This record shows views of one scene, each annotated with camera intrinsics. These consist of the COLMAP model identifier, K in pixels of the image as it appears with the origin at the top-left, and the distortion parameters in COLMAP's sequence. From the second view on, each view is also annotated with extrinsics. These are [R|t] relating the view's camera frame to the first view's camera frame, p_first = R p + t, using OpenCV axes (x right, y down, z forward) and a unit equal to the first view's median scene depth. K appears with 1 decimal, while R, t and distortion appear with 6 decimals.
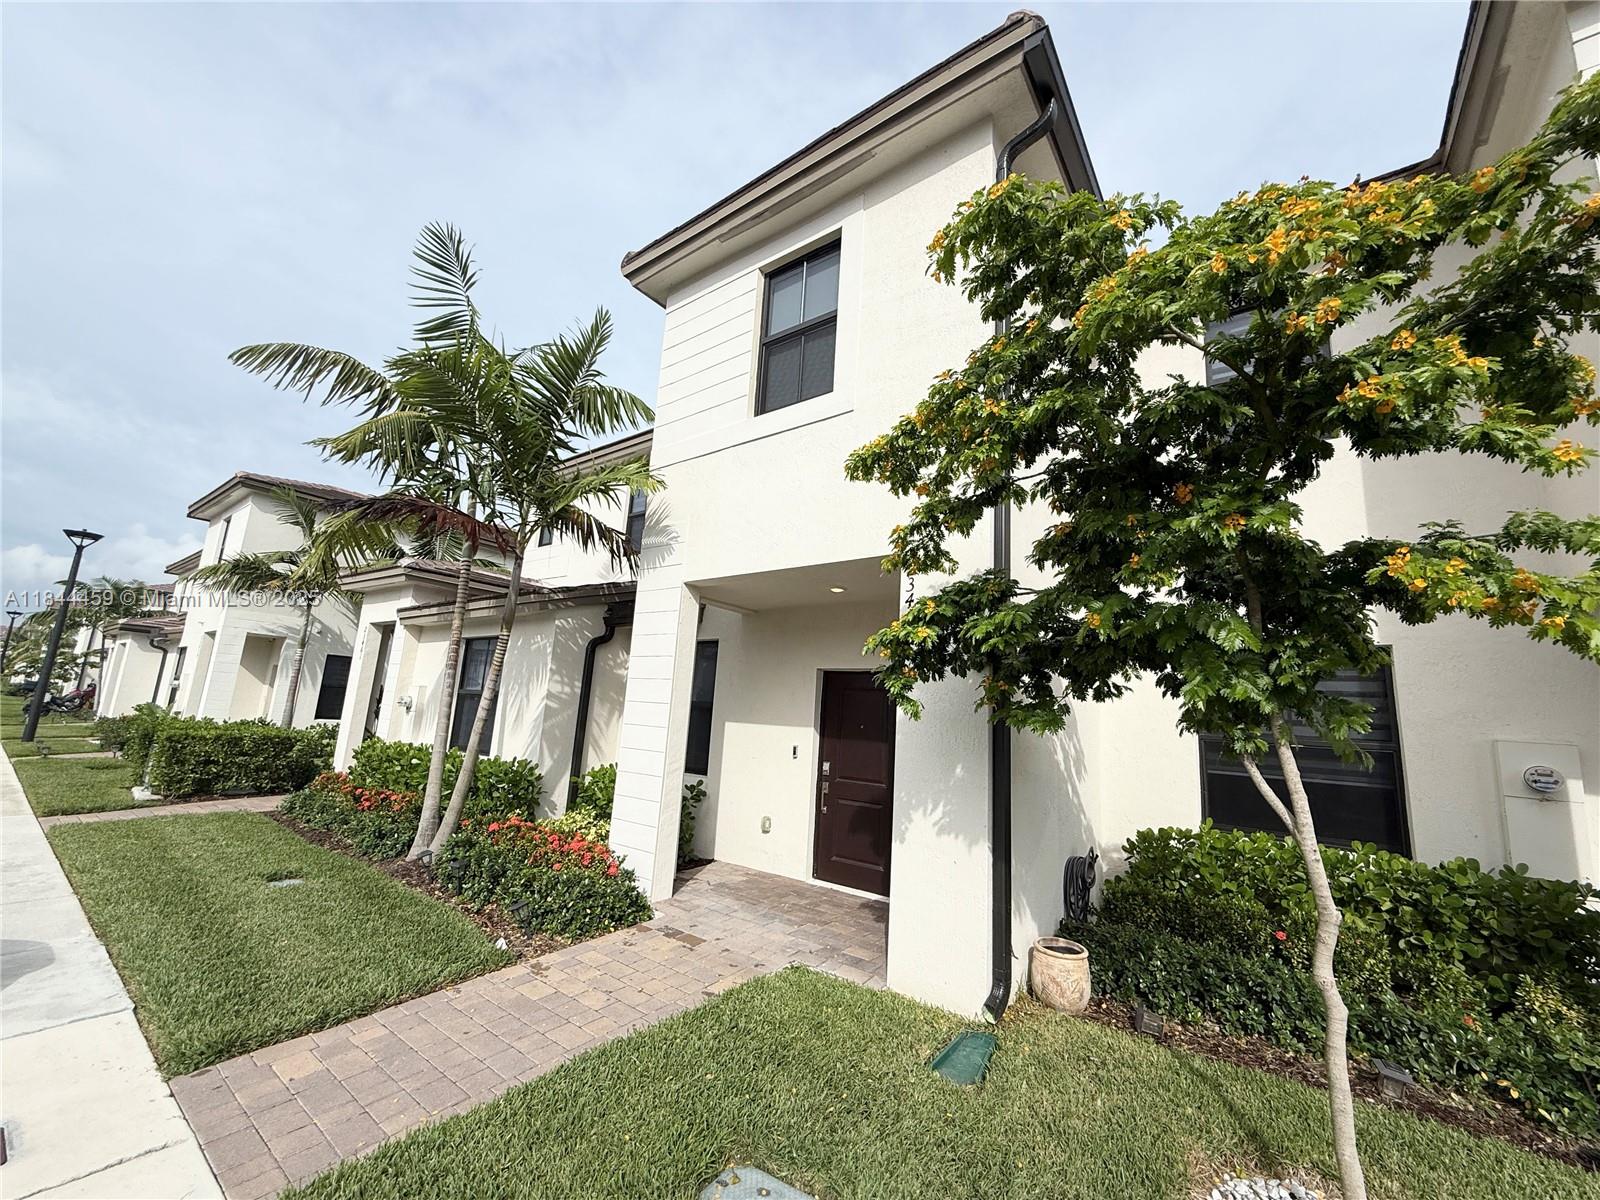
lens RADIAL K [[637.8, 0, 797.3], [0, 637.8, 601.1], [0, 0, 1]] dist [0.000657, 0.000126]
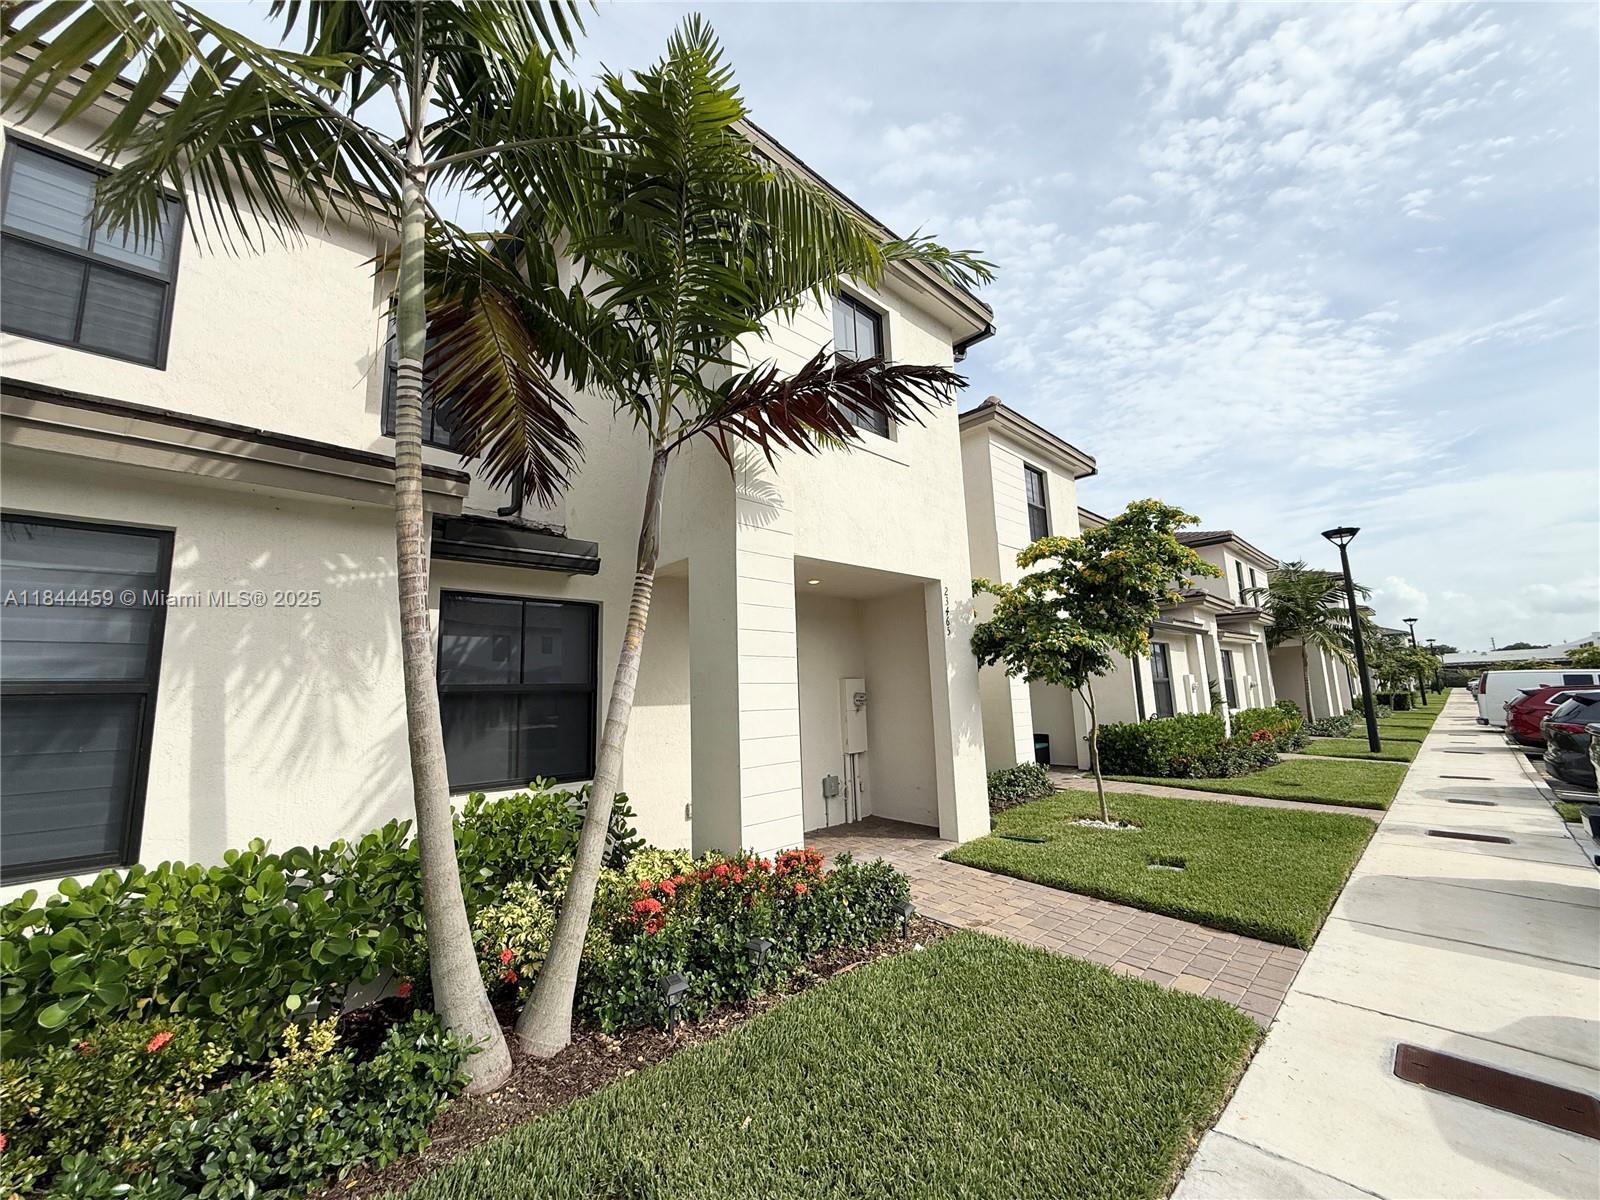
lens RADIAL K [[637.8, 0, 797.3], [0, 637.8, 601.1], [0, 0, 1]] dist [0.000657, 0.000126]
pose [[0.142801, 0.084131, 0.986169, -1.060764], [-0.136495, 0.988534, -0.064568, 0.094666], [-0.980294, -0.125386, 0.152647, 0.811520]]
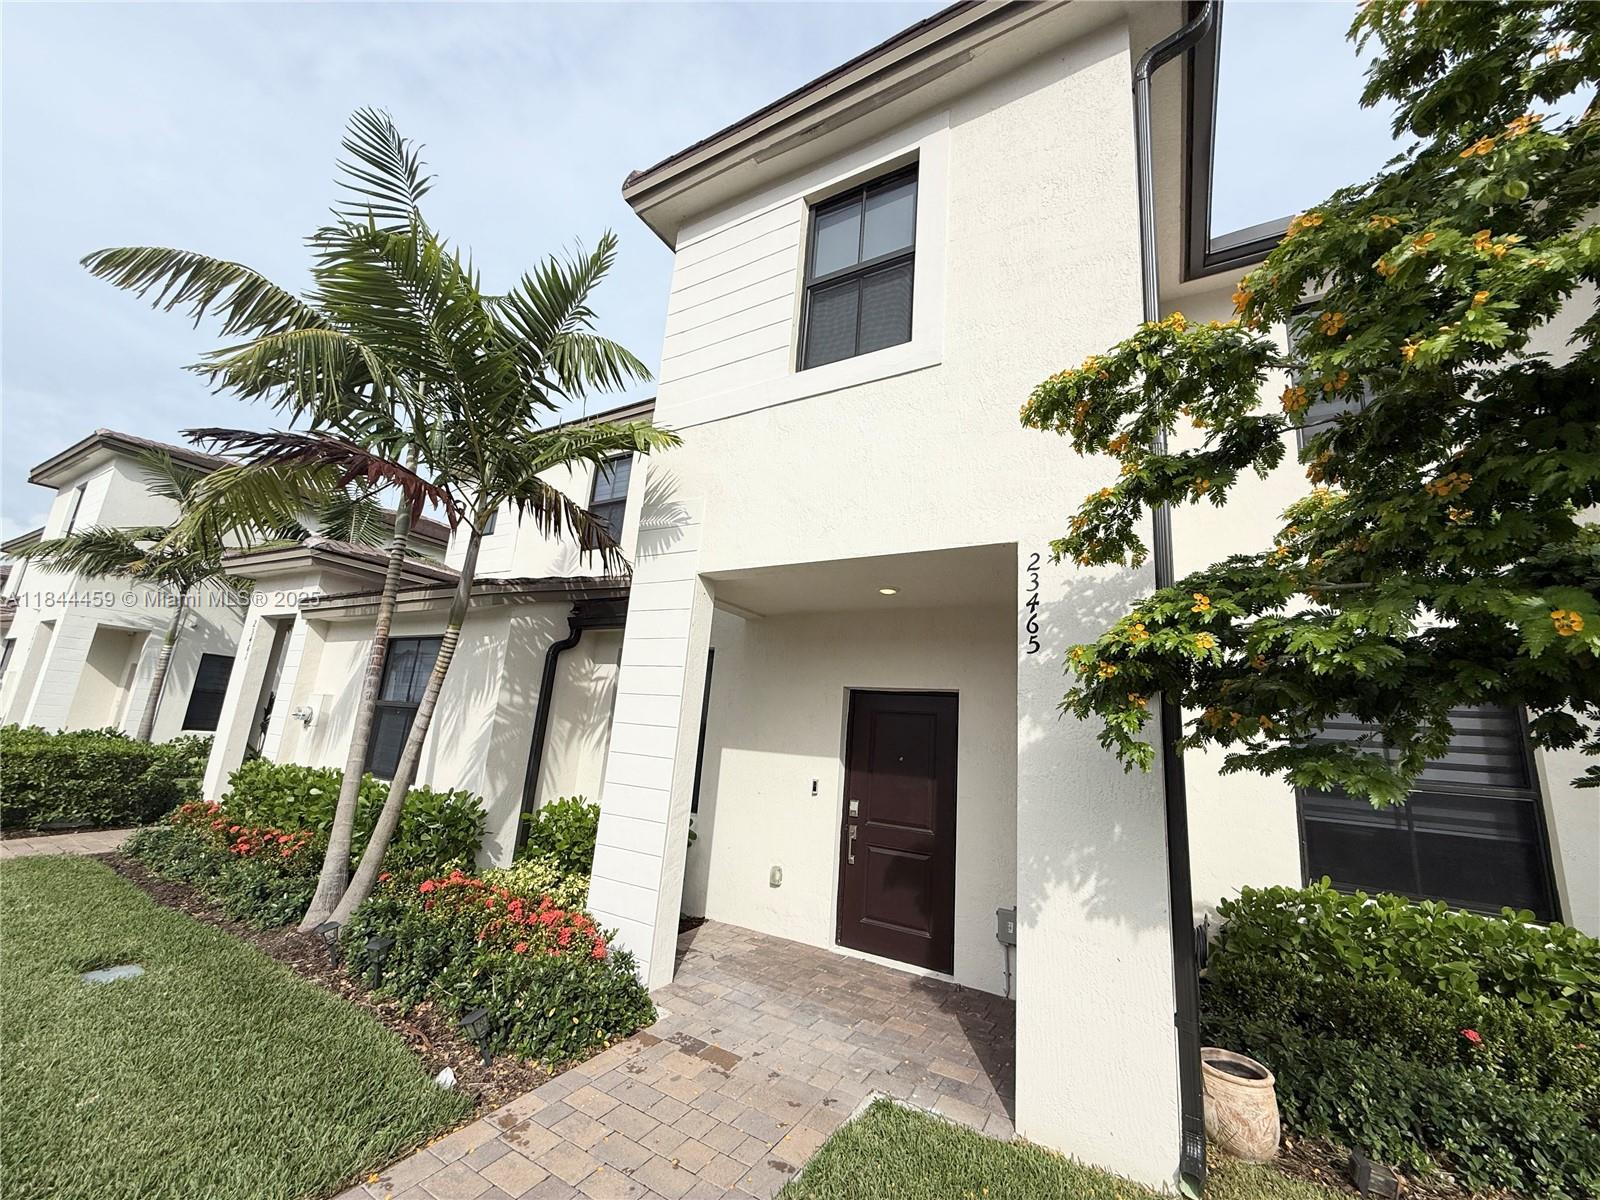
lens RADIAL K [[637.8, 0, 797.3], [0, 637.8, 601.1], [0, 0, 1]] dist [0.000657, 0.000126]
pose [[0.993145, 0.039939, 0.109853, -0.136584], [-0.037285, 0.998964, -0.026103, 0.019907], [-0.110782, 0.021828, 0.993605, 0.193194]]
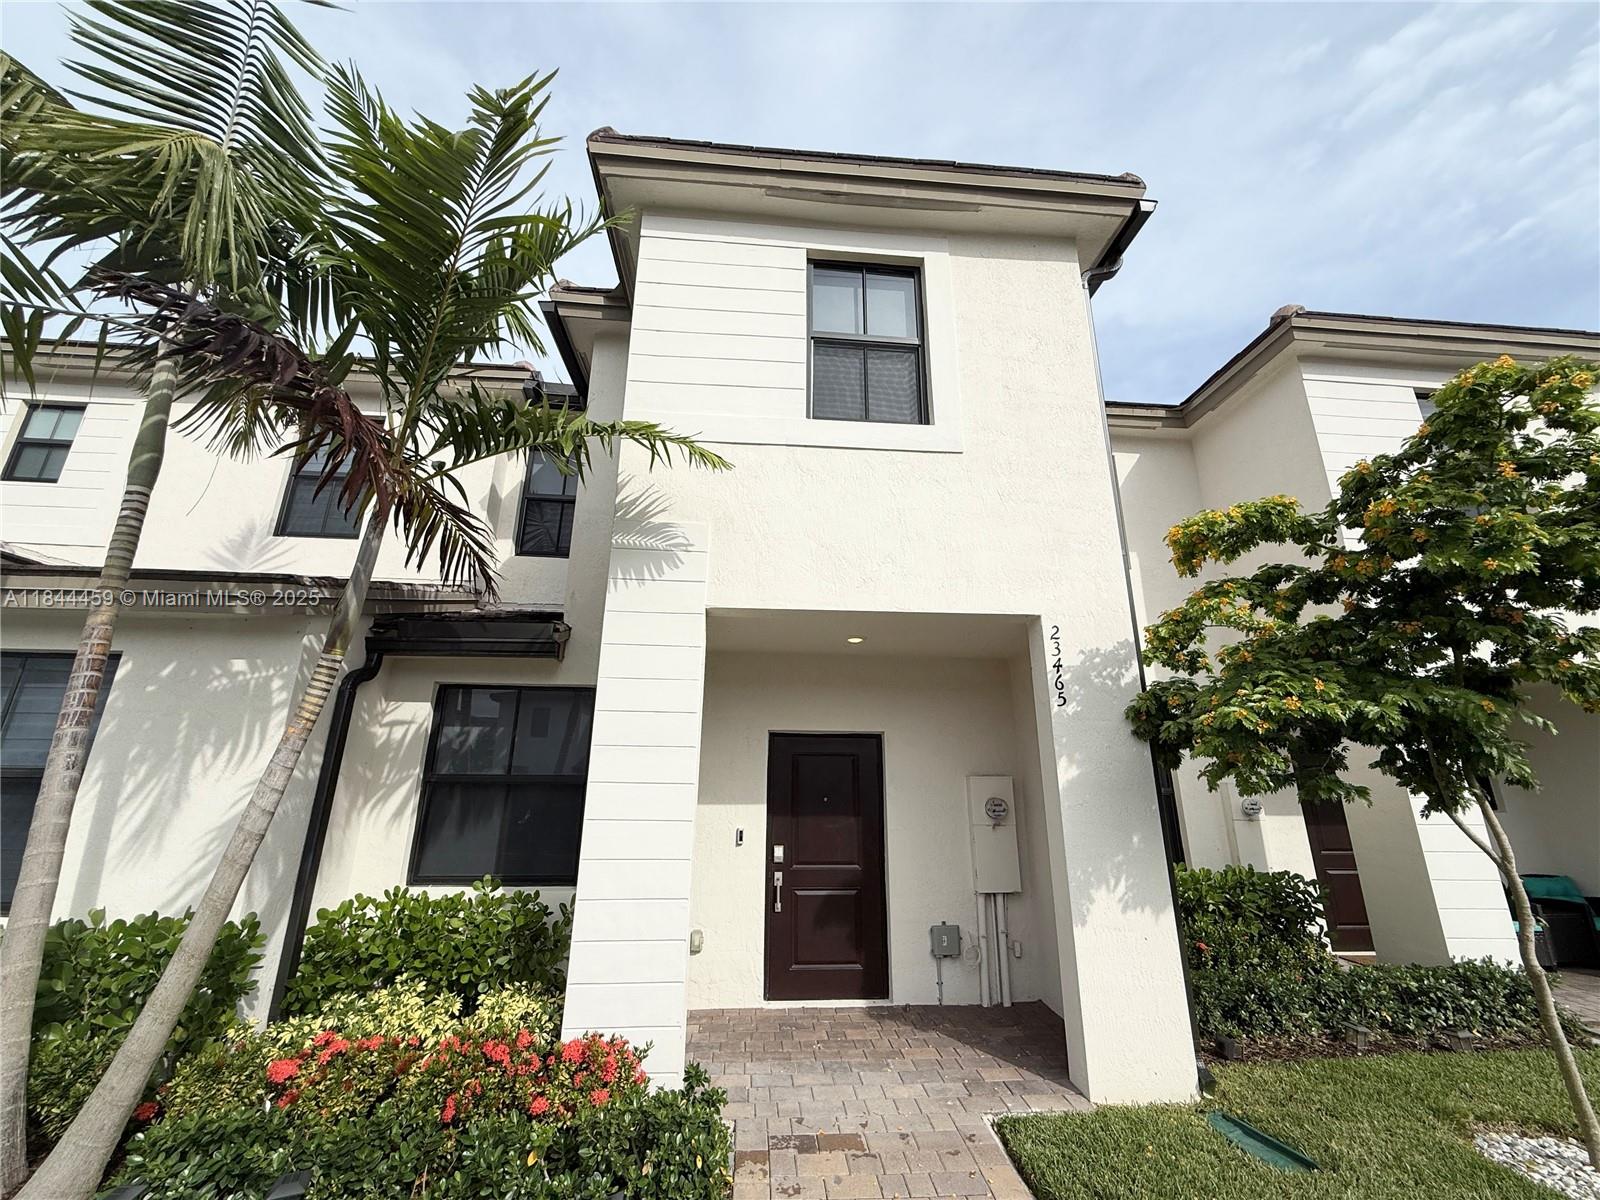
lens RADIAL K [[637.8, 0, 797.3], [0, 637.8, 601.1], [0, 0, 1]] dist [0.000657, 0.000126]
pose [[0.741637, 0.137542, 0.656549, -0.549788], [-0.085500, 0.990153, -0.110849, 0.031531], [-0.665330, 0.026075, 0.746094, 0.387361]]
